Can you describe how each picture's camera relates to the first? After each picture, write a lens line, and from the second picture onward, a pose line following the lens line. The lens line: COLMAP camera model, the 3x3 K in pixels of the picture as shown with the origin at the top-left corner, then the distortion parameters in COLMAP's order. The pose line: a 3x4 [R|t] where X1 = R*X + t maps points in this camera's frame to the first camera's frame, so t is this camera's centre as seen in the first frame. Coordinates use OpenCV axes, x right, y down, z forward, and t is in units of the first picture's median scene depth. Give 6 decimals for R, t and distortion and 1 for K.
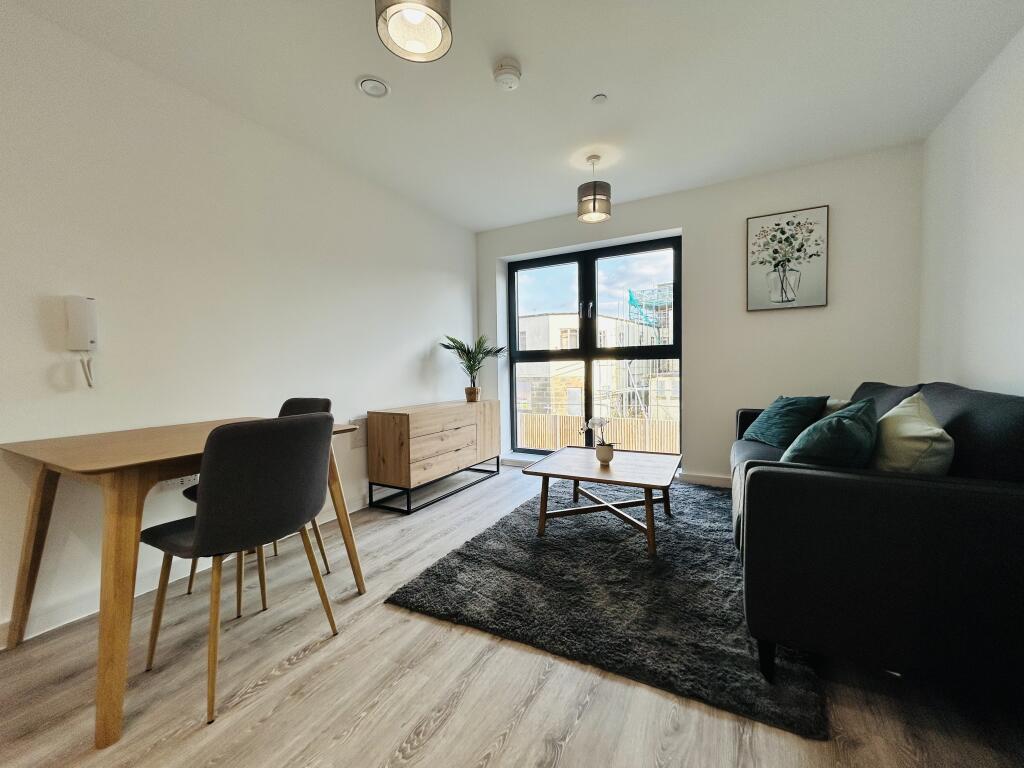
lens RADIAL K [[408.2, 0, 512.0], [0, 408.2, 384.0], [0, 0, 1]] dist [0.002917, -0.000101]
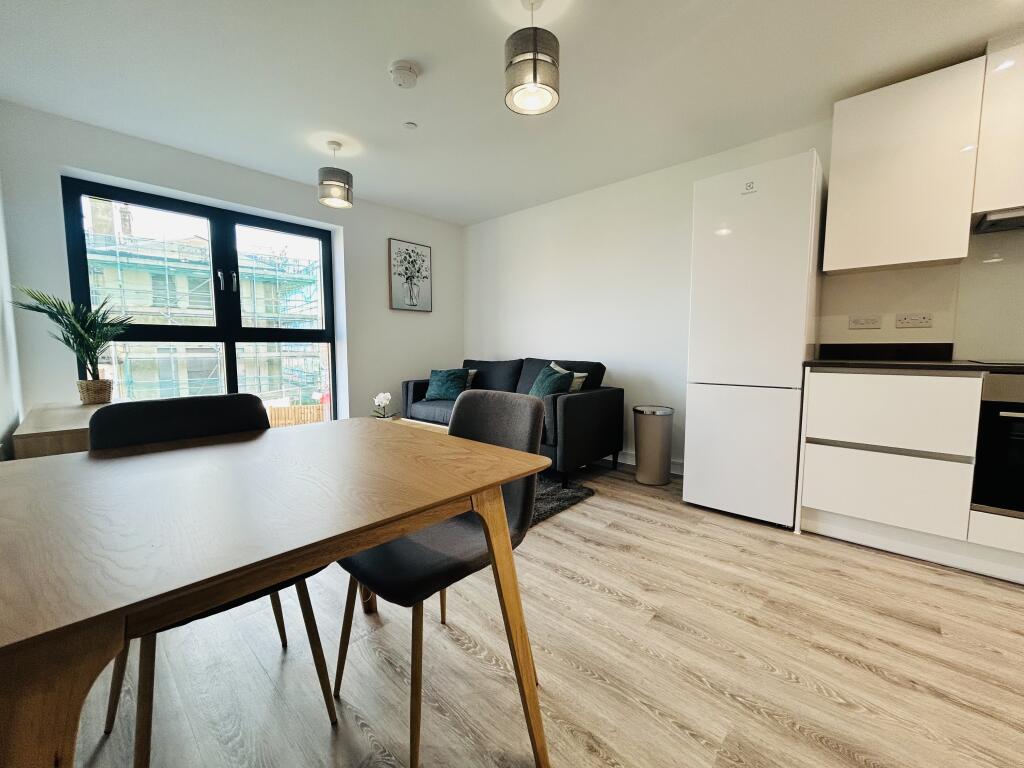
lens RADIAL K [[408.2, 0, 512.0], [0, 408.2, 384.0], [0, 0, 1]] dist [0.002917, -0.000101]
pose [[0.253325, -0.071043, 0.964769, -0.653901], [0.039193, 0.997235, 0.063142, -0.002009], [-0.966587, 0.021817, 0.255409, 0.298276]]
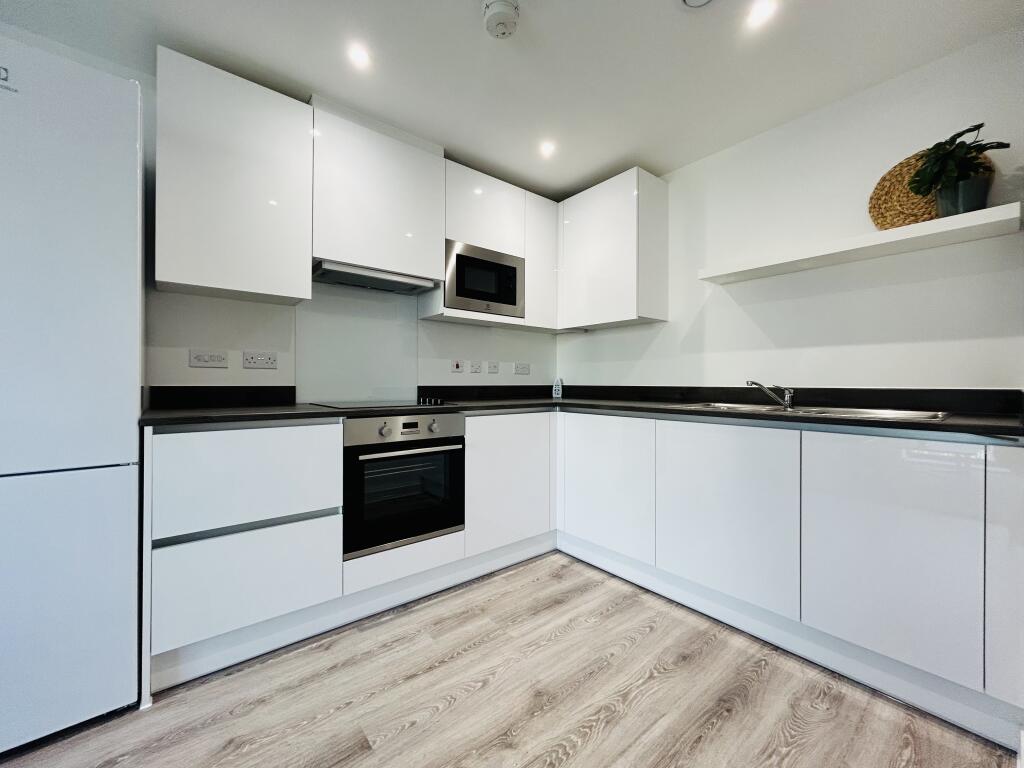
lens RADIAL K [[408.2, 0, 512.0], [0, 408.2, 384.0], [0, 0, 1]] dist [0.002917, -0.000101]
pose [[-0.925036, 0.010504, 0.379734, -0.356728], [0.026168, 0.999005, 0.036113, -0.017733], [-0.378977, 0.043343, -0.924391, 0.235923]]
